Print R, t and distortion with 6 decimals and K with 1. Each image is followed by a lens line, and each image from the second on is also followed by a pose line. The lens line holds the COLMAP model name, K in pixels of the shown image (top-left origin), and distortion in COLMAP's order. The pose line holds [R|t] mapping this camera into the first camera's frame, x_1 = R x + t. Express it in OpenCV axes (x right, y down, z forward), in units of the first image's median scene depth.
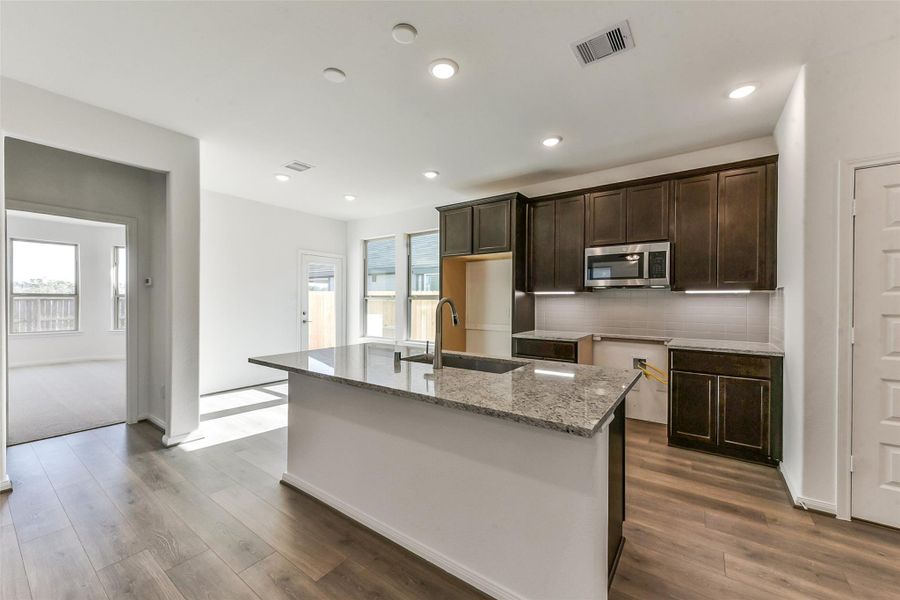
lens RADIAL K [[349.3, 0, 450.8], [0, 349.3, 303.7], [0, 0, 1]] dist [0.001511, -0.000998]
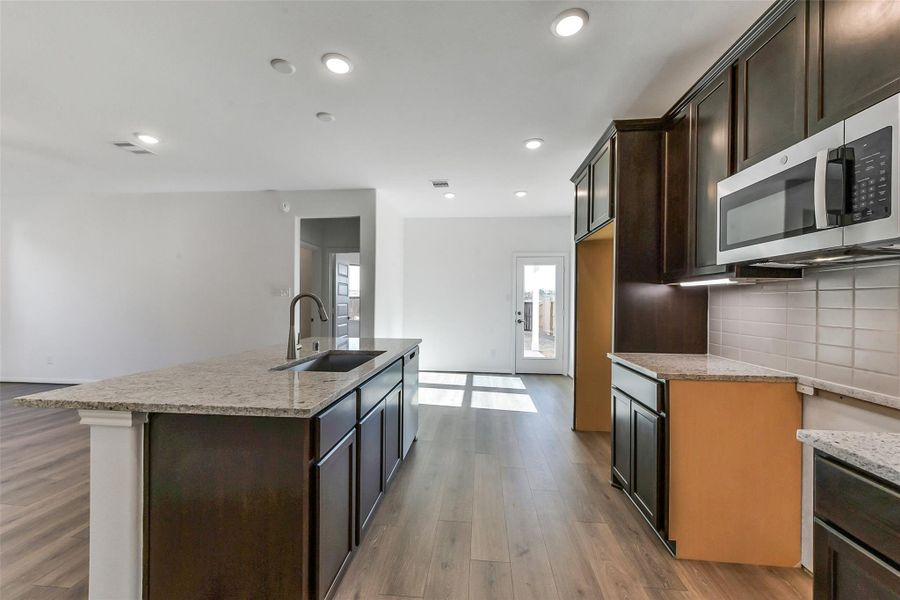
lens RADIAL K [[349.3, 0, 449.9], [0, 349.3, 303.4], [0, 0, 1]] dist [0.001511, -0.000998]
pose [[0.507412, 0.006073, -0.861682, 0.604926], [-0.009639, 0.999953, 0.001372, 0.001486], [0.861650, 0.007610, 0.507446, 0.463651]]
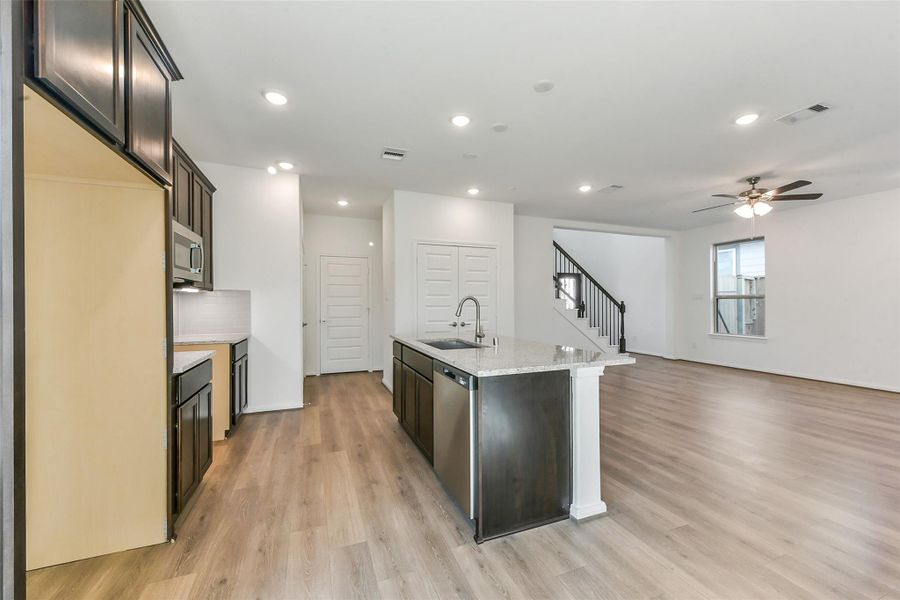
lens RADIAL K [[349.3, 0, 447.8], [0, 349.3, 301.9], [0, 0, 1]] dist [0.001511, -0.000998]
pose [[-0.836015, -0.003232, 0.548698, -0.416342], [0.002755, 0.999945, 0.010089, -0.005778], [-0.548700, 0.009946, -0.835960, 1.268503]]
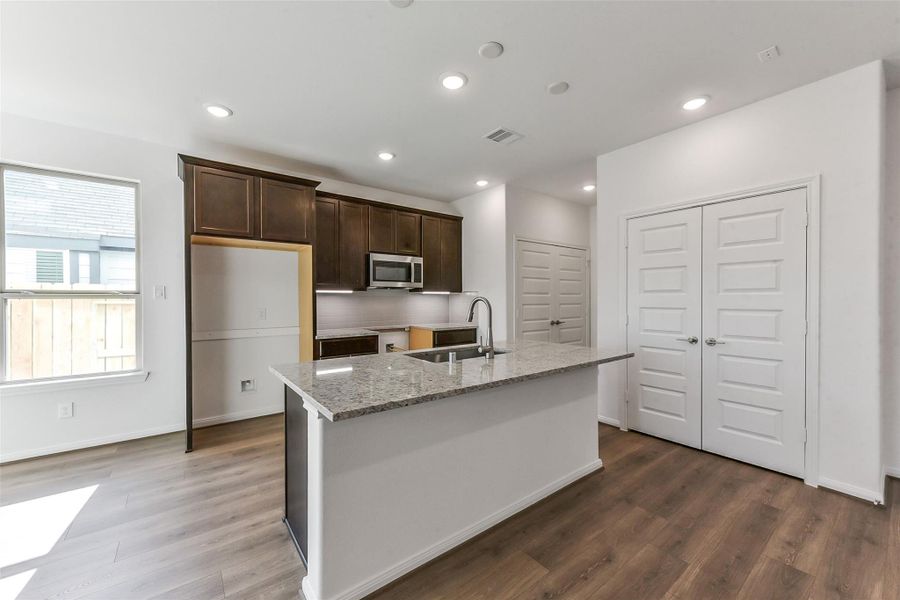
lens RADIAL K [[349.3, 0, 446.9], [0, 349.3, 303.3], [0, 0, 1]] dist [0.001511, -0.000998]
pose [[0.298497, -0.016194, 0.954273, -0.627796], [0.011744, 0.999843, 0.013294, -0.006525], [-0.954338, 0.007239, 0.298640, 0.422142]]
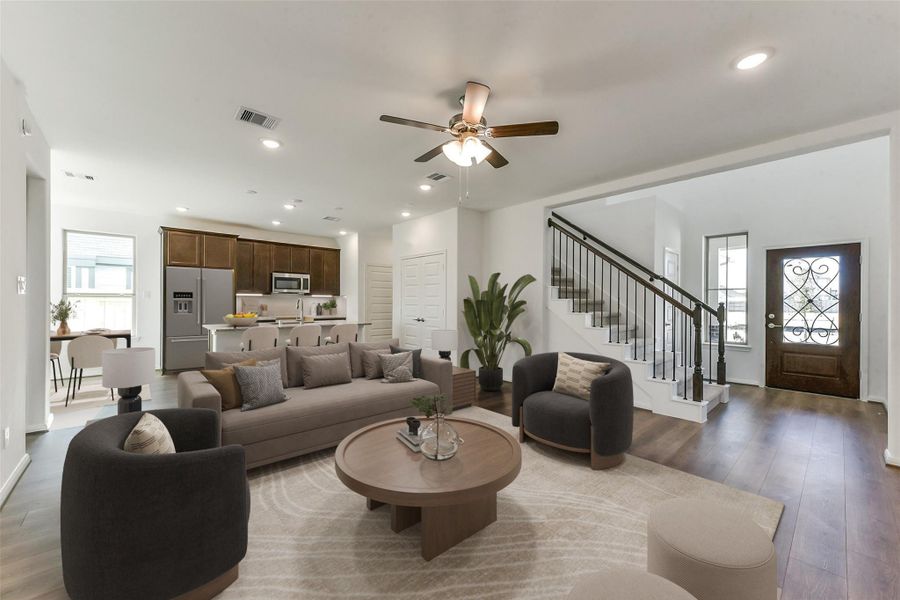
lens RADIAL K [[349.3, 0, 447.2], [0, 349.3, 302.7], [0, 0, 1]] dist [0.001511, -0.000998]
pose [[0.217251, -0.002568, 0.976112, -1.315510], [0.004764, 0.999987, 0.001571, 0.011802], [-0.976104, 0.004309, 0.217260, -0.379694]]
